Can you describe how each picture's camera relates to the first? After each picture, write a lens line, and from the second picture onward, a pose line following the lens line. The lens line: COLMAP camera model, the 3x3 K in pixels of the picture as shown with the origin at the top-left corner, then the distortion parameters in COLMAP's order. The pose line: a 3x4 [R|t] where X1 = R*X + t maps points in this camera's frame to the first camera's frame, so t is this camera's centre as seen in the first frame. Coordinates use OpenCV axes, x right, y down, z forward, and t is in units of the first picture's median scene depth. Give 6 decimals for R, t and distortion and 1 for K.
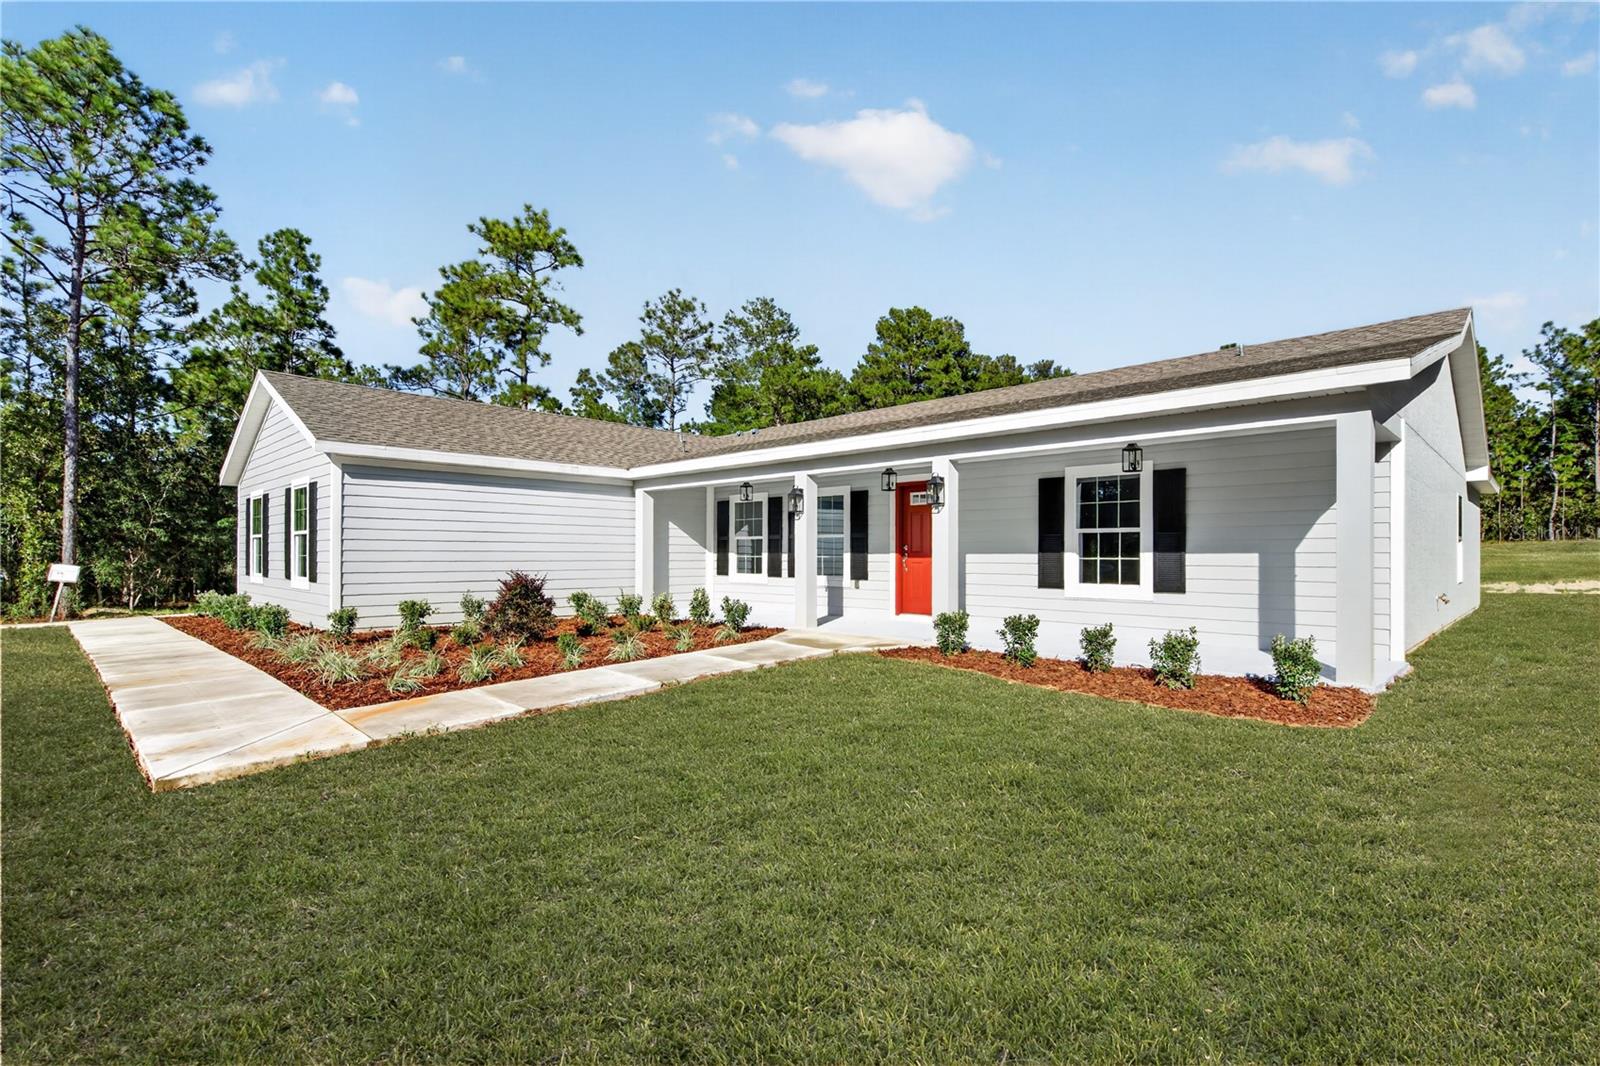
lens RADIAL K [[746.9, 0, 794.8], [0, 746.9, 554.0], [0, 0, 1]] dist [0.000577, -0.000409]
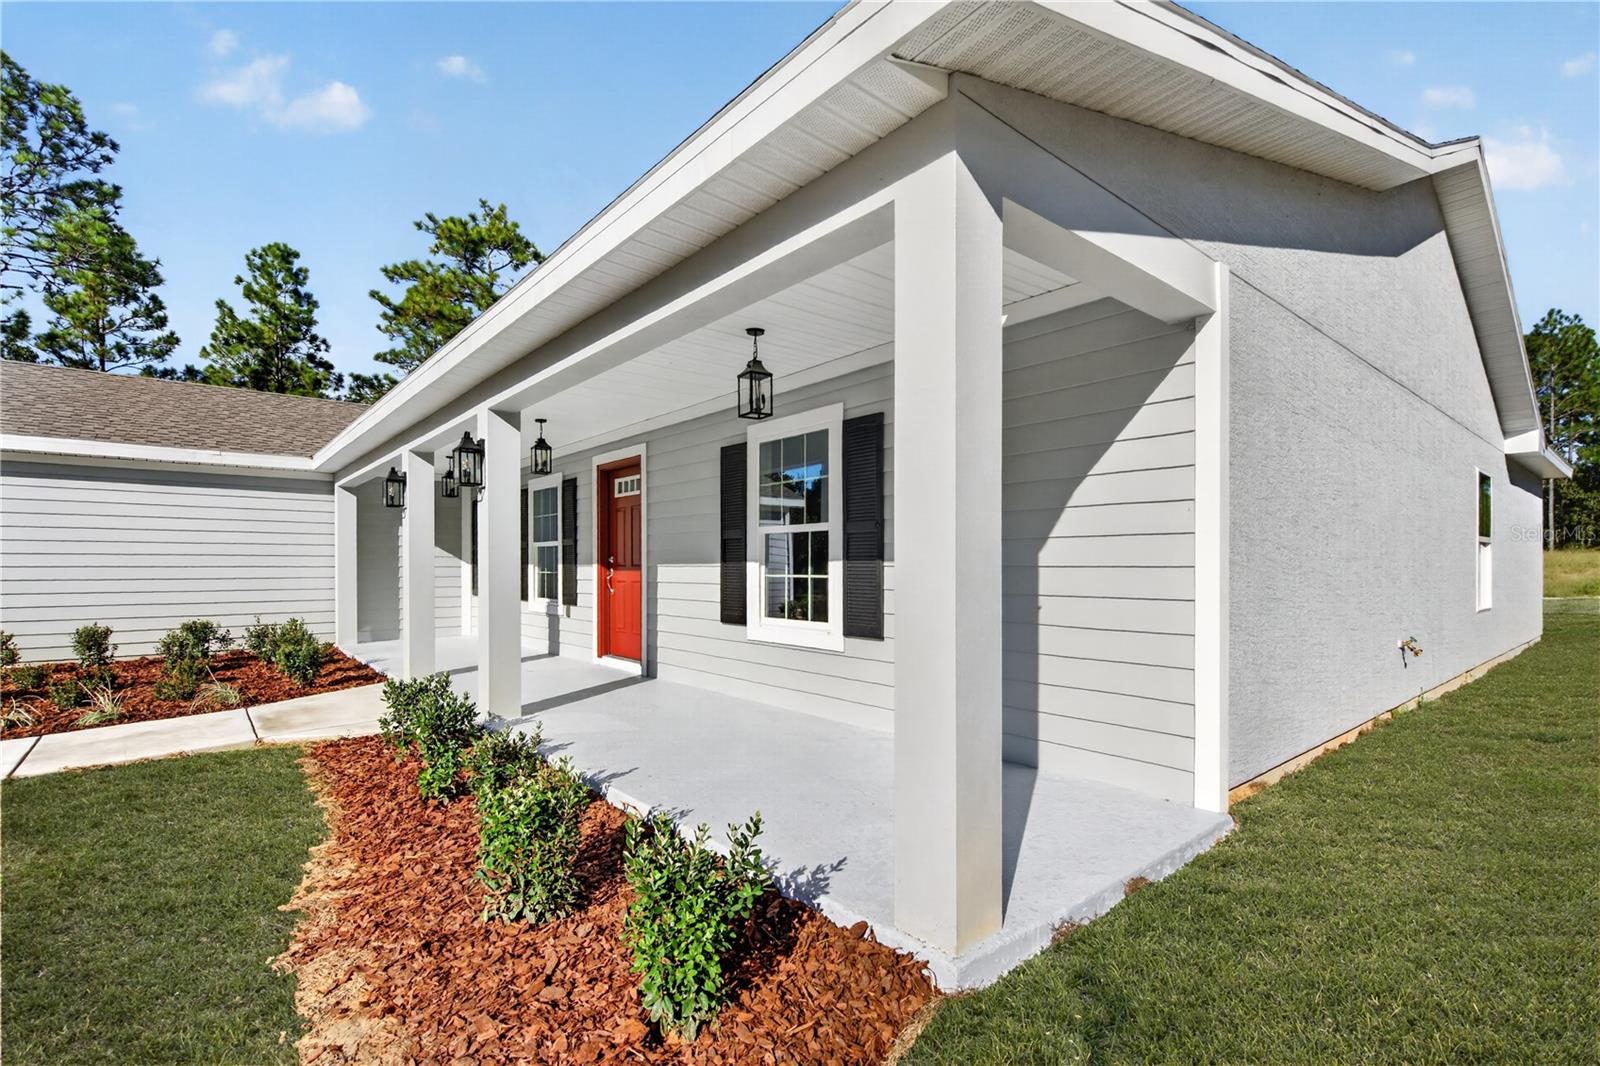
lens RADIAL K [[731.5, 0, 800.9], [0, 731.5, 560.9], [0, 0, 1]] dist [-0.002399, 0.000633]
pose [[0.996298, -0.007405, -0.085643, 0.123375], [0.006933, 0.999959, -0.005801, -0.000637], [0.085683, 0.005185, 0.996309, 0.111463]]
